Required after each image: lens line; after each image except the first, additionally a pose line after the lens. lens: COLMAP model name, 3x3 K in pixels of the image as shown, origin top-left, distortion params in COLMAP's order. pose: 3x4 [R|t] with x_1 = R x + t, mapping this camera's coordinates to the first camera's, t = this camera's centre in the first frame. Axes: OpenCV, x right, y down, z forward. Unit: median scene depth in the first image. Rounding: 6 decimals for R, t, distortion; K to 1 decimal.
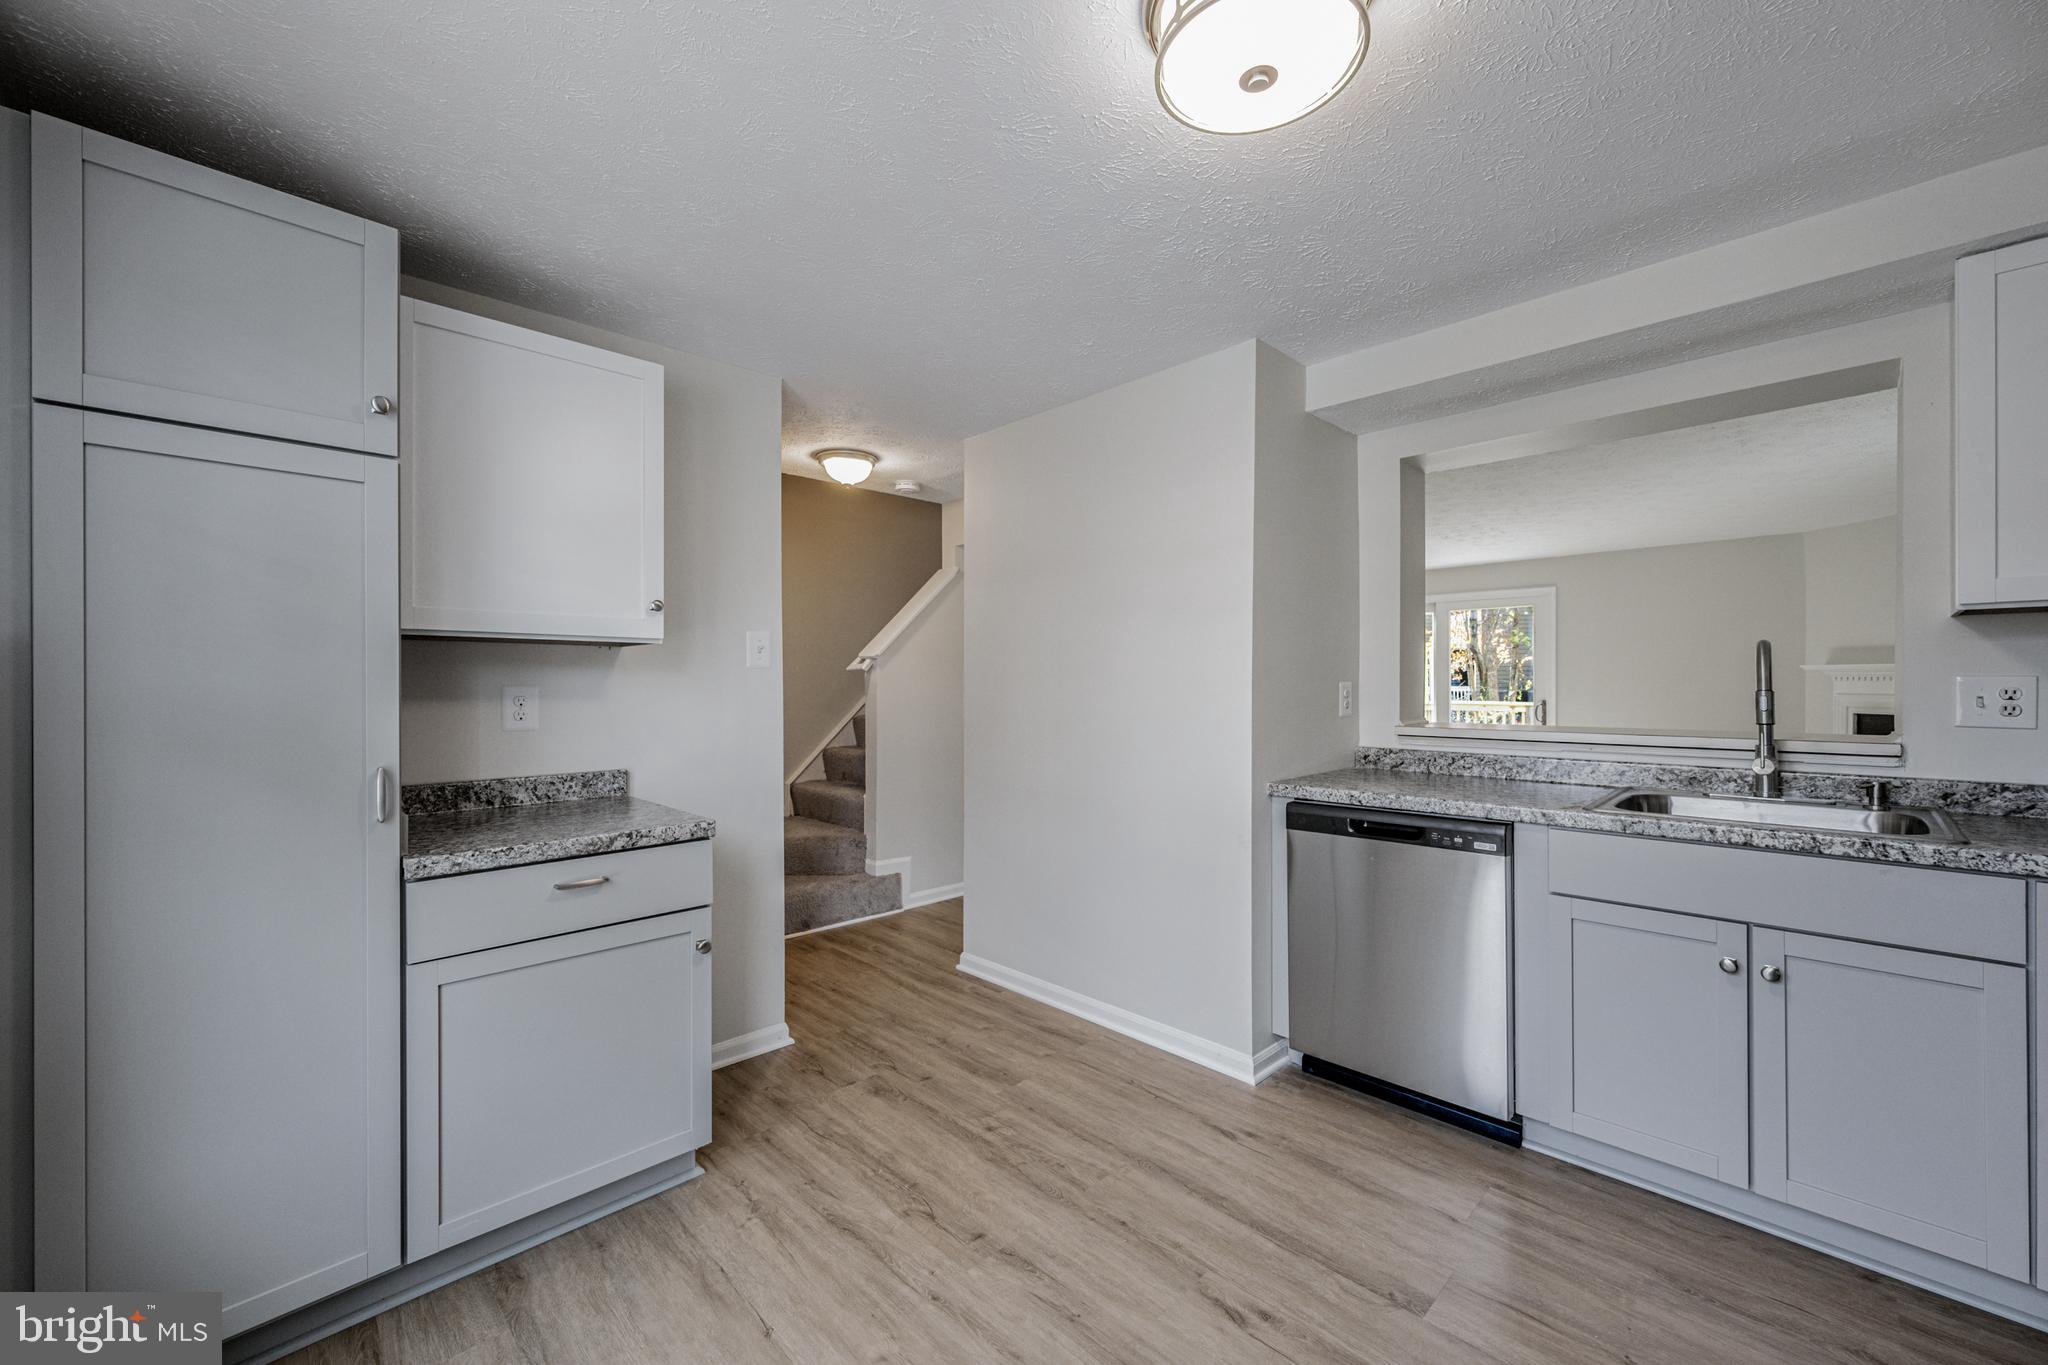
lens RADIAL K [[810.1, 0, 1019.7], [0, 810.1, 682.6], [0, 0, 1]] dist [-0.003302, 0.000207]
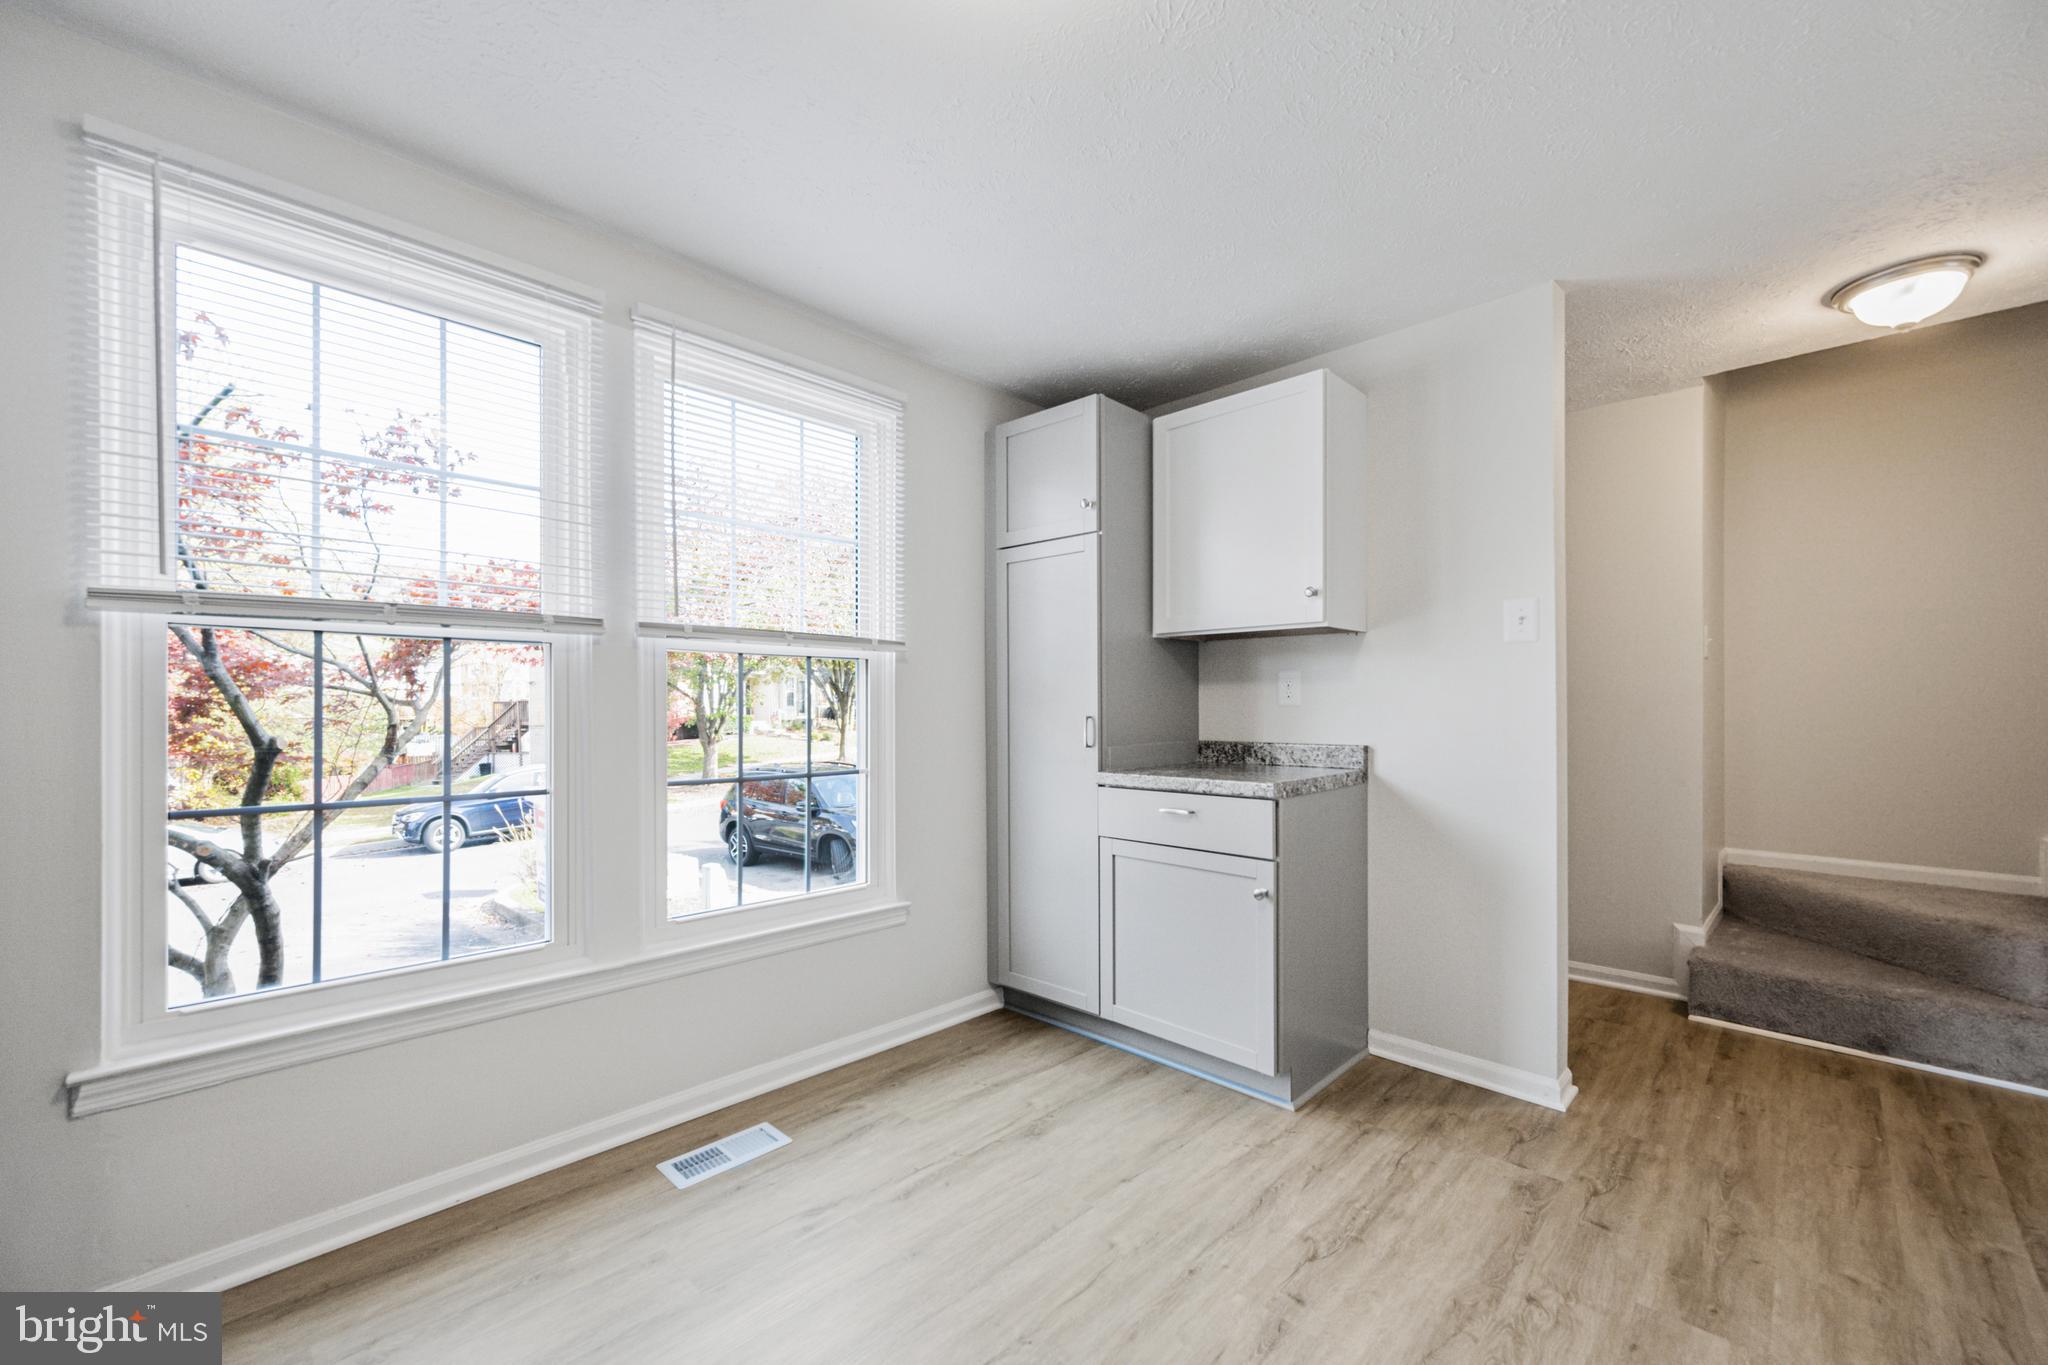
lens RADIAL K [[810.1, 0, 1019.9], [0, 810.1, 697.8], [0, 0, 1]] dist [-0.003302, 0.000207]
pose [[0.018644, -0.005271, -0.999812, 0.590009], [0.001633, 0.999985, -0.005242, 0.048762], [0.999825, -0.001535, 0.018653, 0.524416]]
